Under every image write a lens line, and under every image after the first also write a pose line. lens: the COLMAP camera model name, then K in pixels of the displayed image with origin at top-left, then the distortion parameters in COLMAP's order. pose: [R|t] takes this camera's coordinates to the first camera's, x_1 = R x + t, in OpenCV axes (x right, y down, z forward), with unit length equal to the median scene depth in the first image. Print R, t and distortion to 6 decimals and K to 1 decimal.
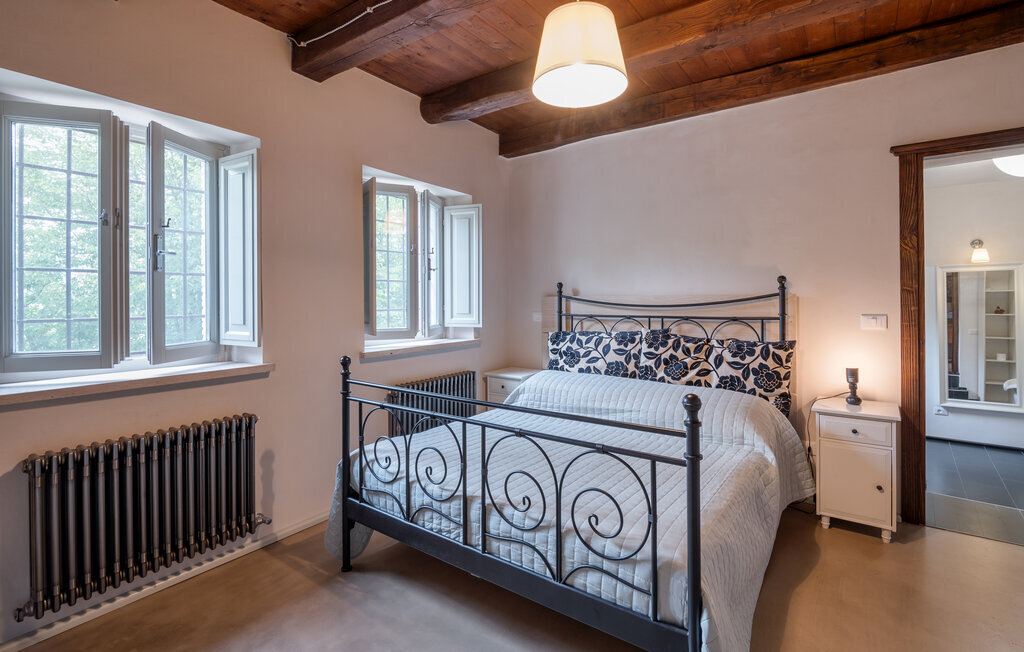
lens RADIAL K [[467.7, 0, 512.2], [0, 467.7, 314.0], [0, 0, 1]] dist [-0.023040, 0.000066]
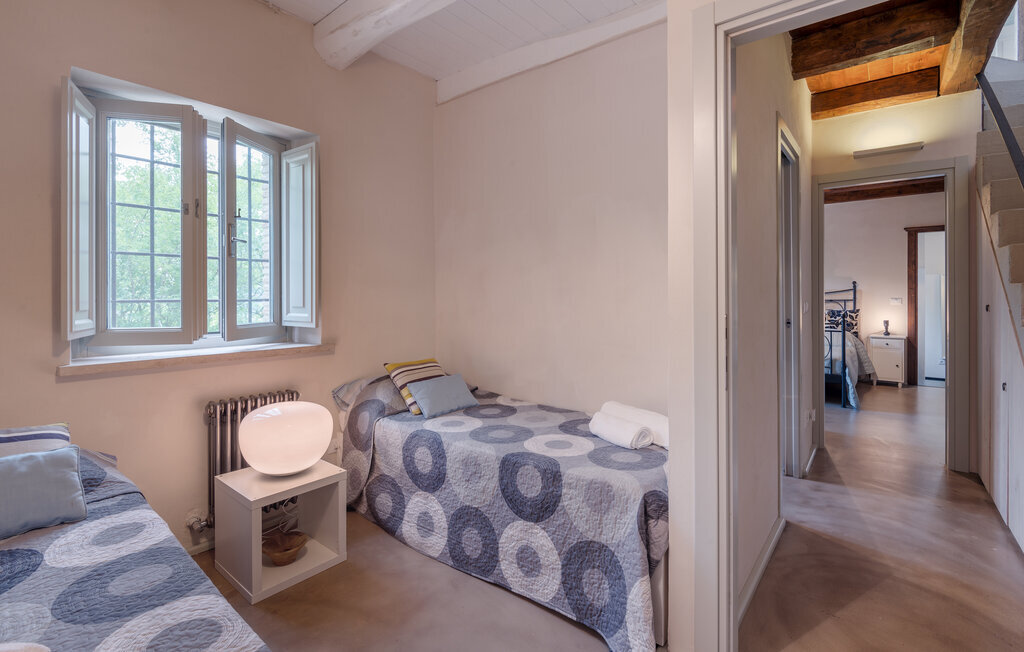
lens RADIAL K [[468.1, 0, 518.9], [0, 468.1, 294.3], [0, 0, 1]] dist [0.000198, 0.000188]
pose [[0.999127, 0.019381, -0.036997, -0.935895], [-0.020079, 0.999626, -0.018592, 0.055598], [0.036623, 0.019319, 0.999142, -1.301108]]
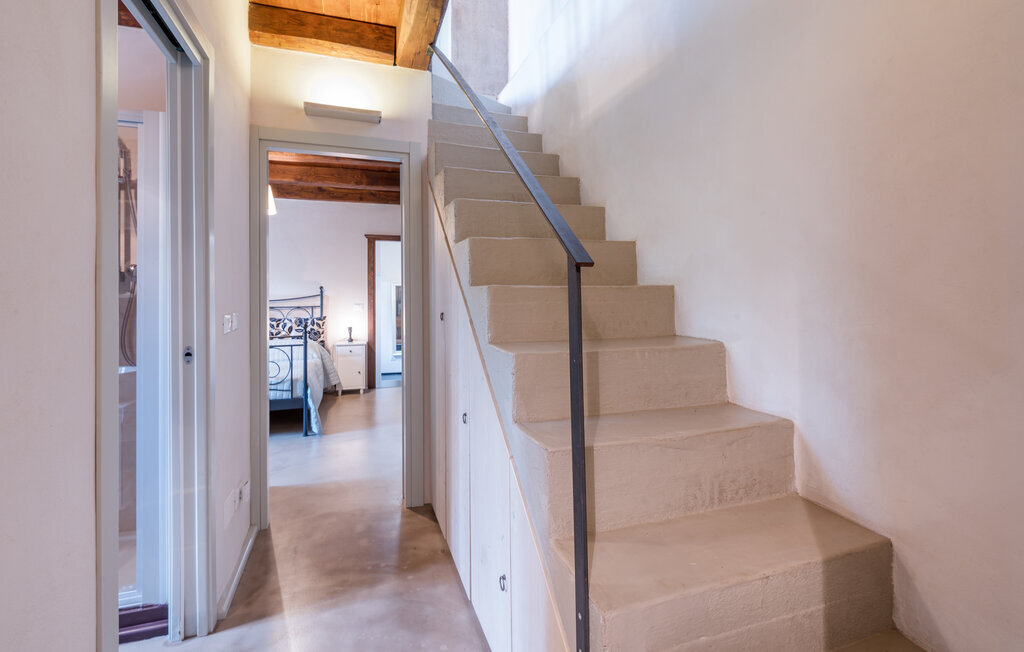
lens RADIAL K [[468.1, 0, 518.9], [0, 468.1, 294.3], [0, 0, 1]] dist [0.000198, 0.000188]
pose [[0.568439, 0.023983, 0.822376, -0.637888], [0.010194, 0.999293, -0.036188, 0.040440], [-0.822662, 0.028953, 0.567792, -0.922018]]
